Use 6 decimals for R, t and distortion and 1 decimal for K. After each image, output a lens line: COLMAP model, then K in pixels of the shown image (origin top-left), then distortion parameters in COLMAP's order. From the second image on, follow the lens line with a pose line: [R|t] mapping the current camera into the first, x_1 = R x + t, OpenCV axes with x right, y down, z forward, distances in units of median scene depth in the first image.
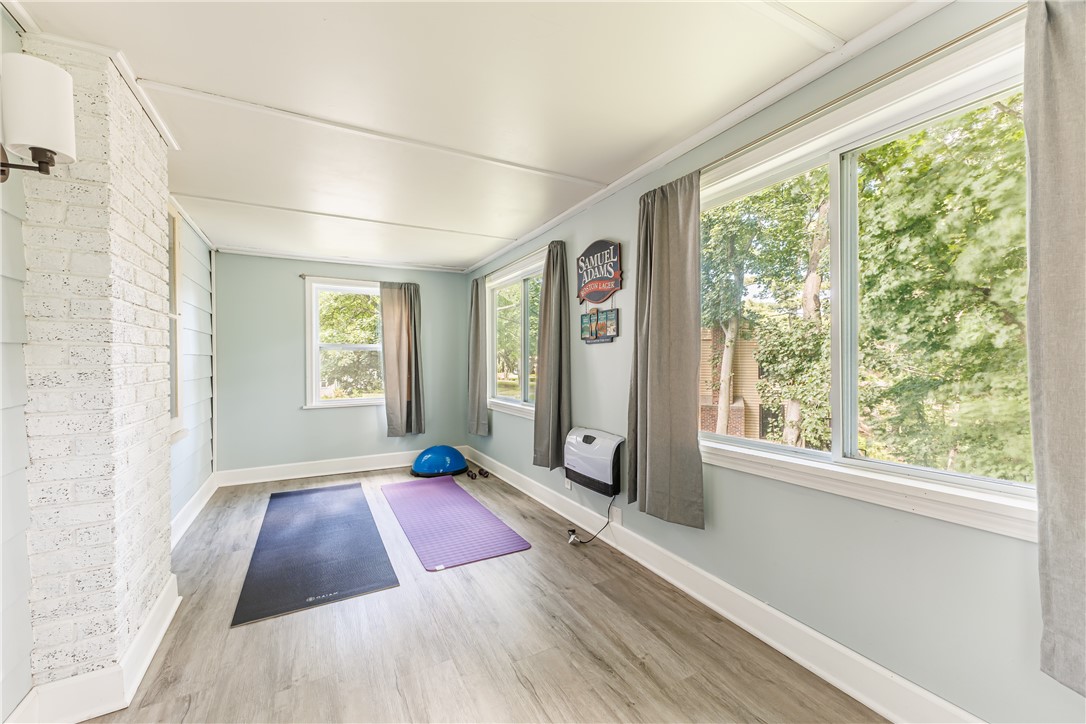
lens RADIAL K [[426.8, 0, 542.9], [0, 426.8, 360.2], [0, 0, 1]] dist [0.011469, -0.003667]
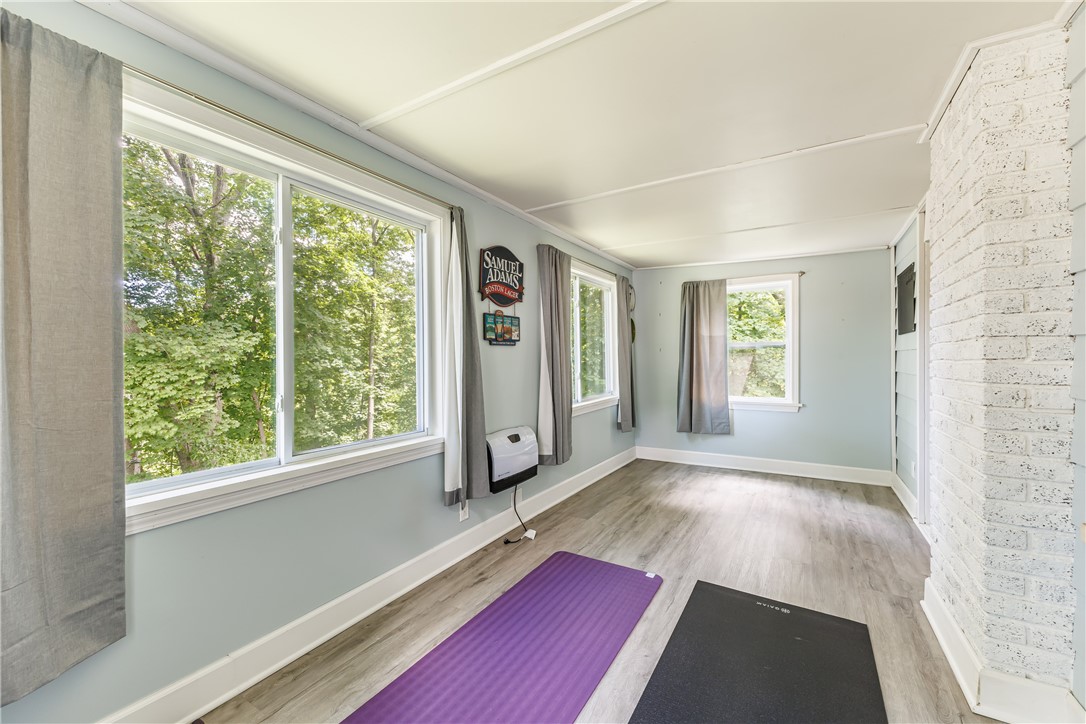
lens RADIAL K [[426.8, 0, 545.0], [0, 426.8, 361.7], [0, 0, 1]] dist [0.011469, -0.003667]
pose [[-0.498539, 0.005343, 0.866851, -0.829665], [0.012288, 0.999924, 0.000904, -0.000252], [-0.866780, 0.011103, -0.498567, 1.451500]]
